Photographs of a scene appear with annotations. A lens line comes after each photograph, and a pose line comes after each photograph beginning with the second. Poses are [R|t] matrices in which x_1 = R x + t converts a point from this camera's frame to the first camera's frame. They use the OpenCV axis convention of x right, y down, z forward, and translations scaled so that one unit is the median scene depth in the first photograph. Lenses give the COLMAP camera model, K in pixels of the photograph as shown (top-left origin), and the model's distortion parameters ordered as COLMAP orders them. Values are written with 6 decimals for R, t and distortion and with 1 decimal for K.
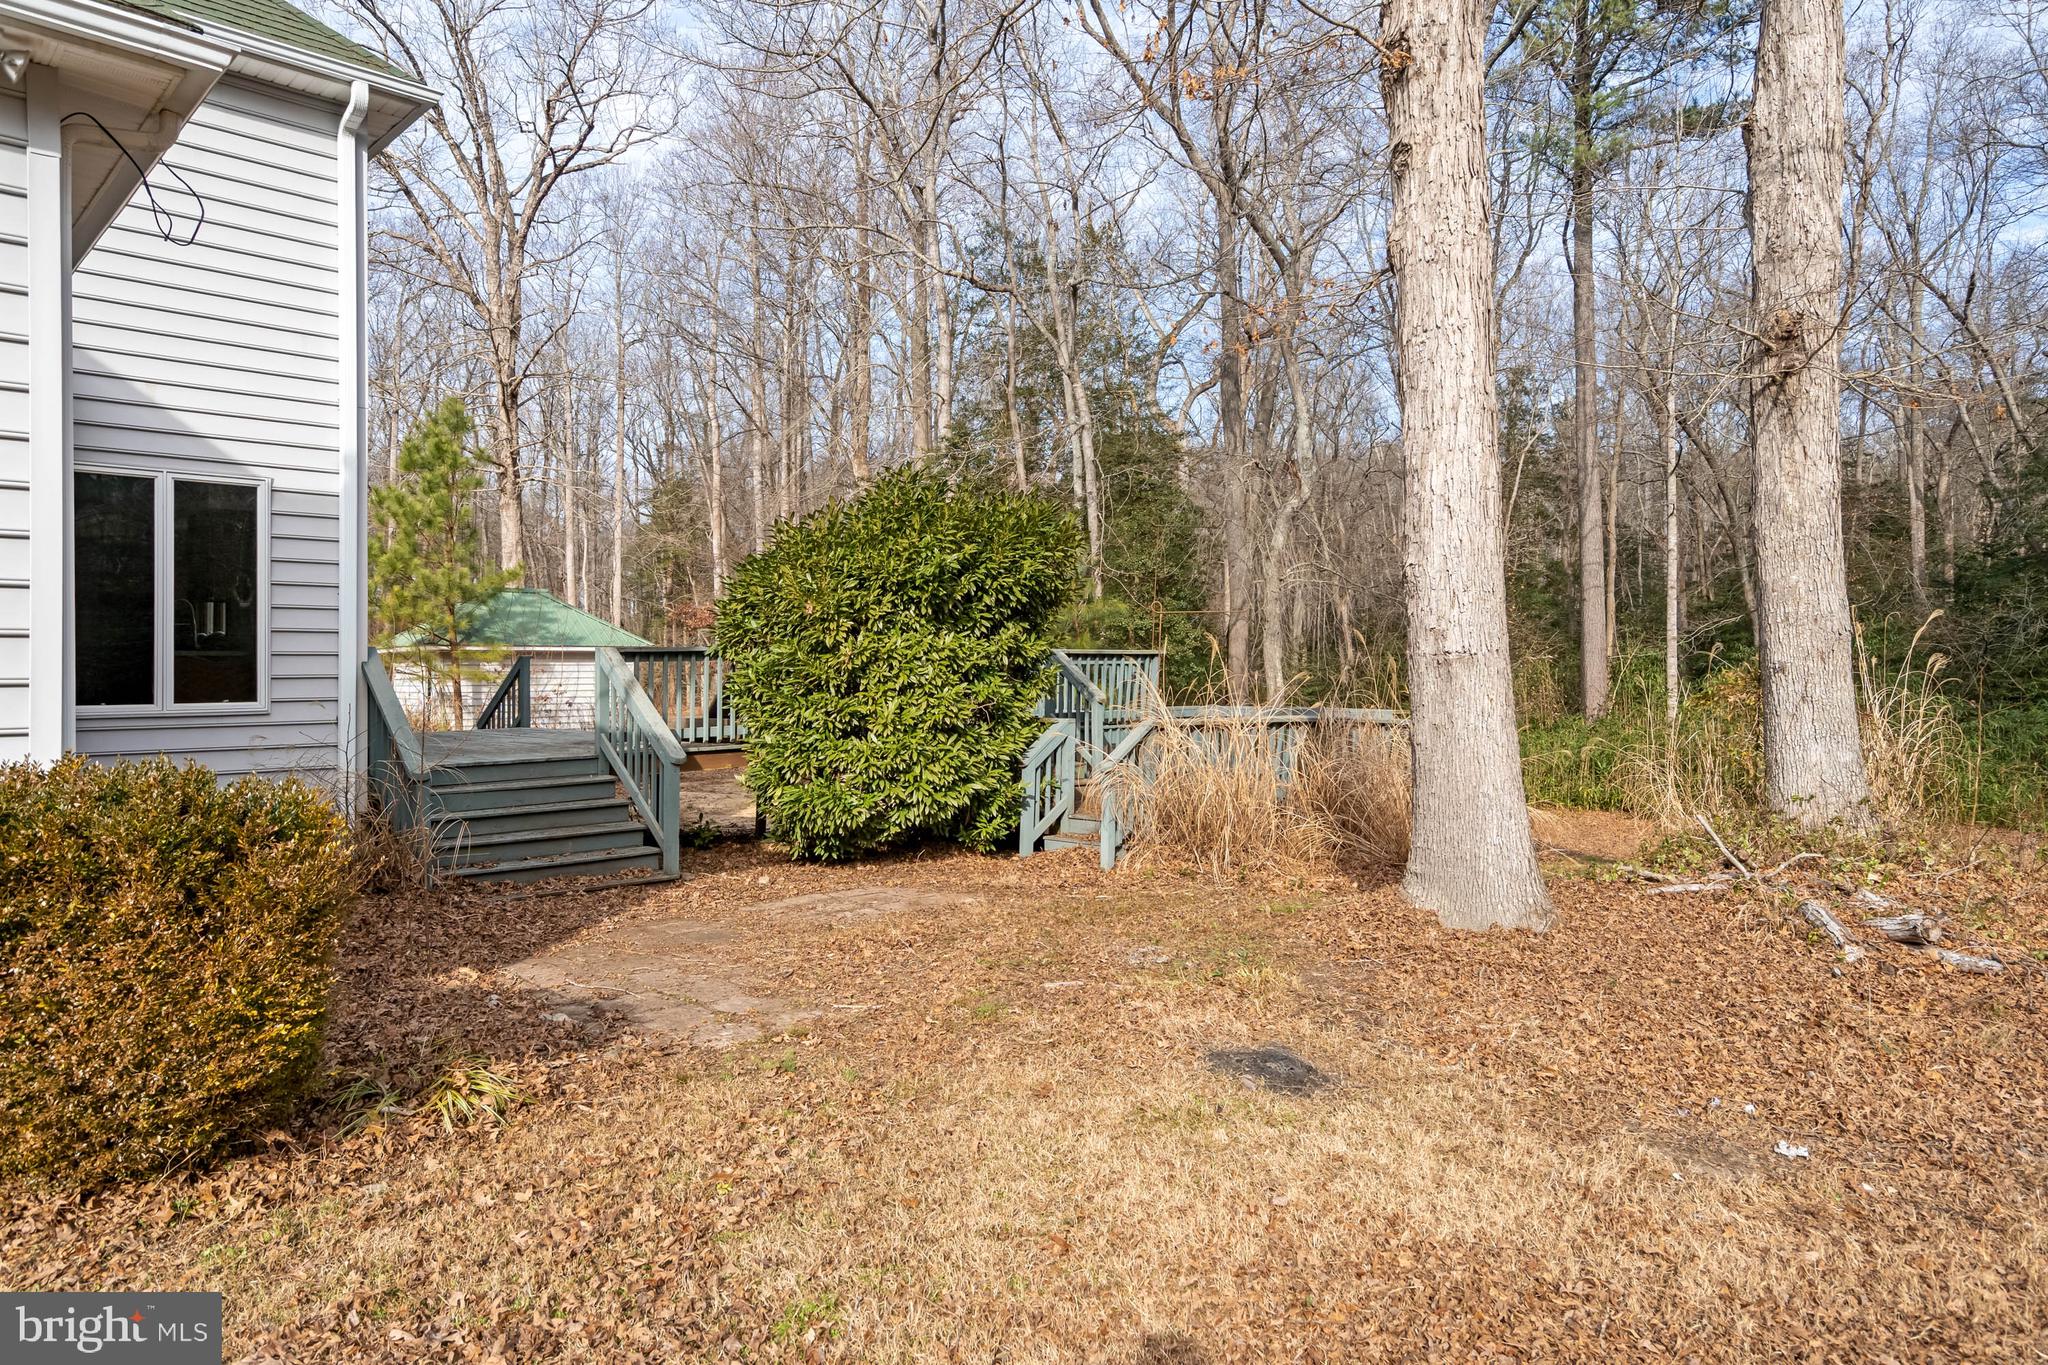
lens RADIAL K [[1286.5, 0, 1021.5], [0, 1286.5, 646.2], [0, 0, 1]] dist [0.002576, 0.000292]
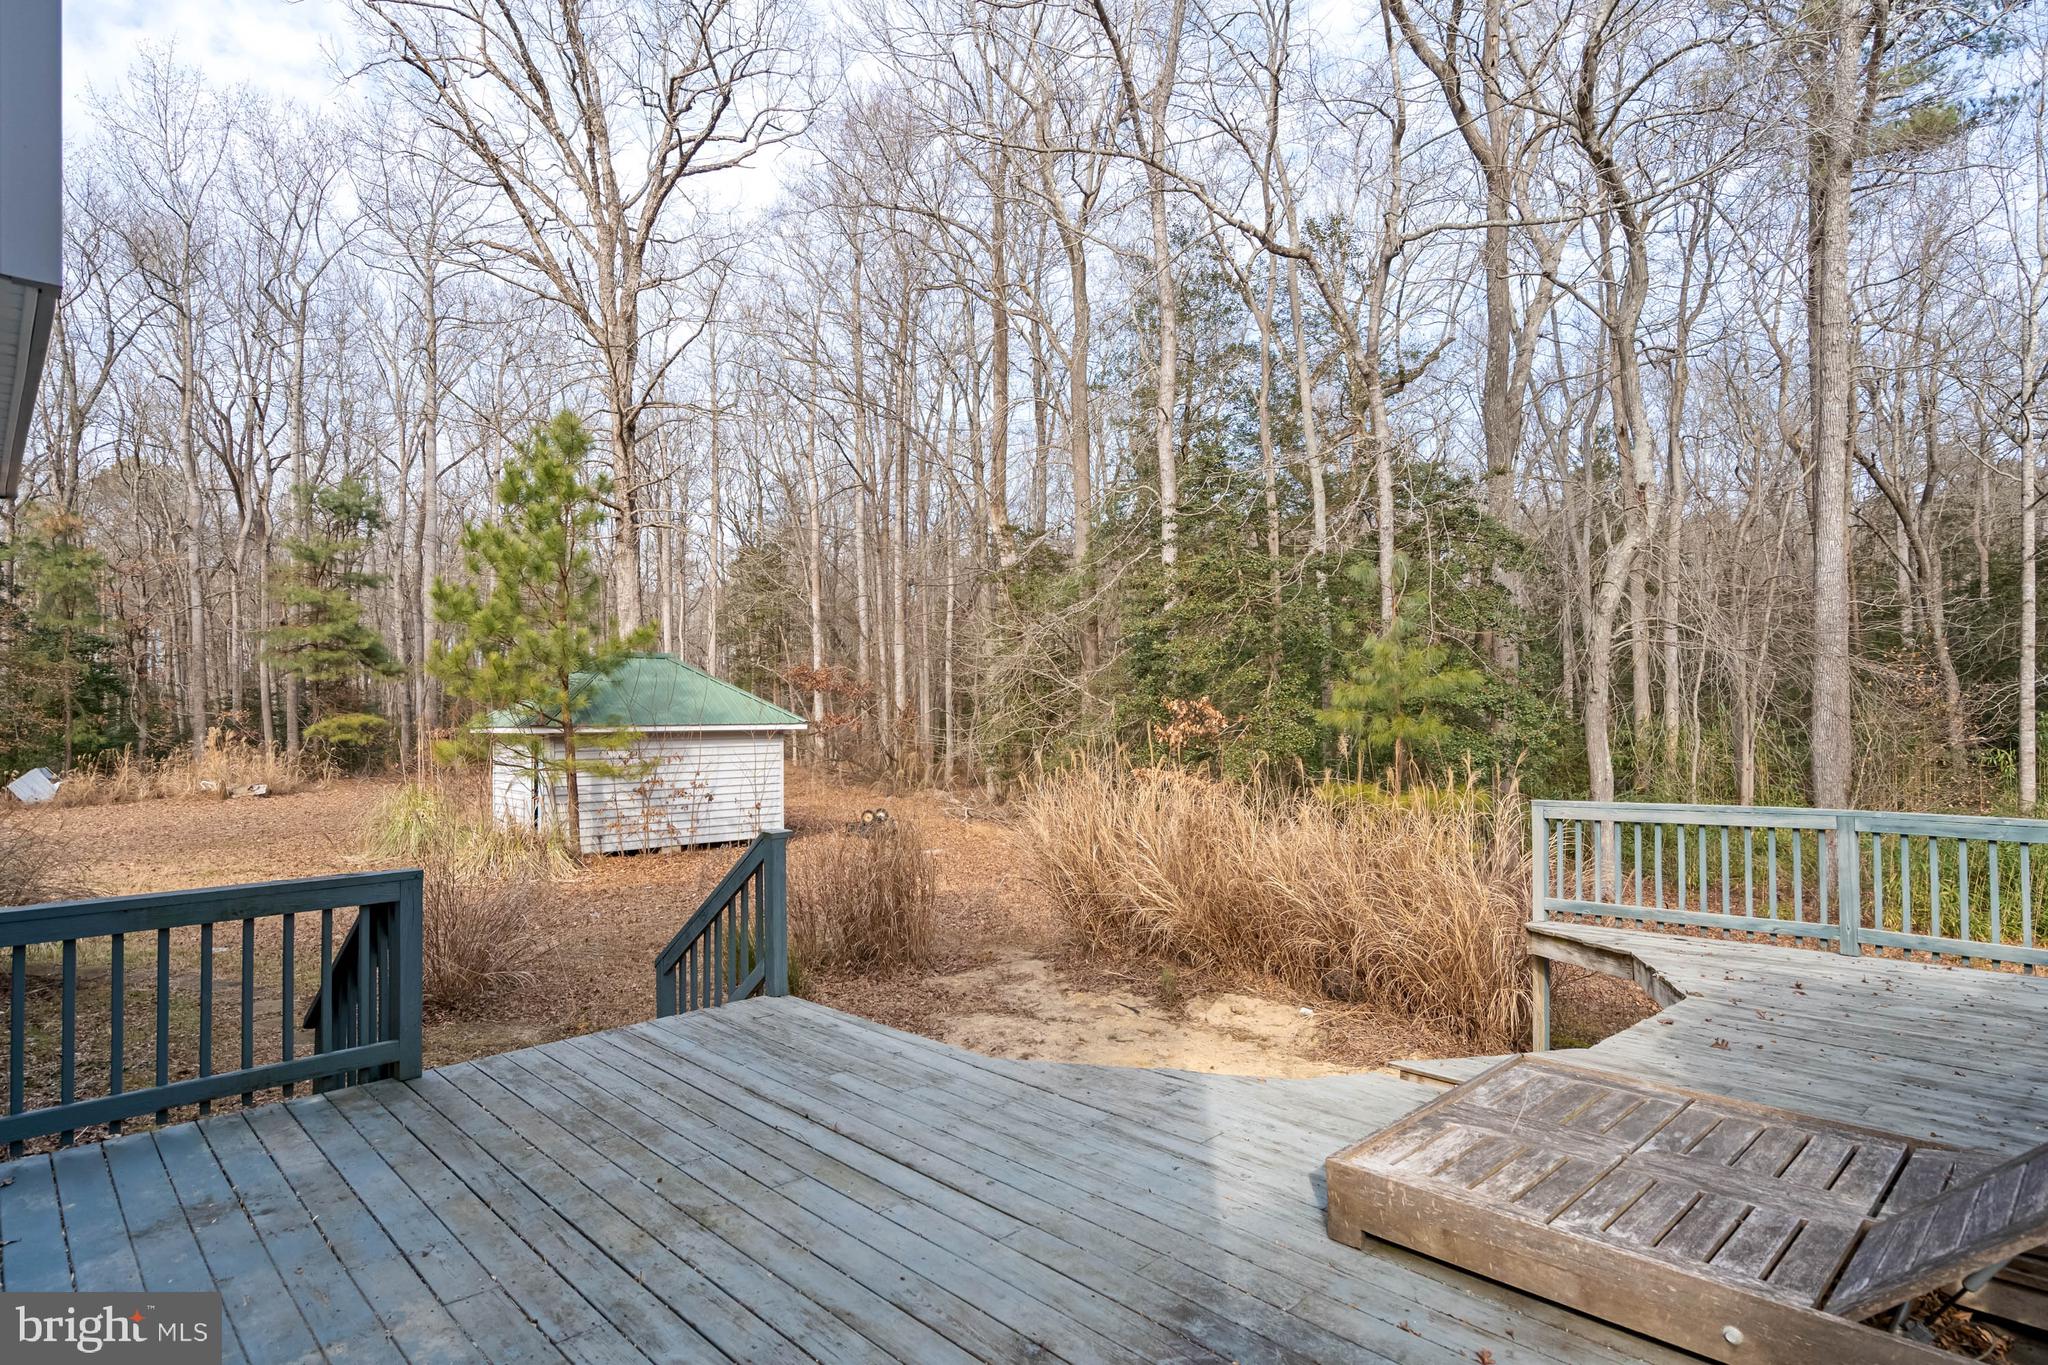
lens RADIAL K [[1106.8, 0, 1024.0], [0, 1106.8, 682.5], [0, 0, 1]] dist [0.000965, 0.000651]
pose [[0.999942, -0.004628, -0.009741, -0.152207], [0.004562, 0.999967, -0.006746, -0.021177], [0.009772, 0.006701, 0.999930, 0.319305]]
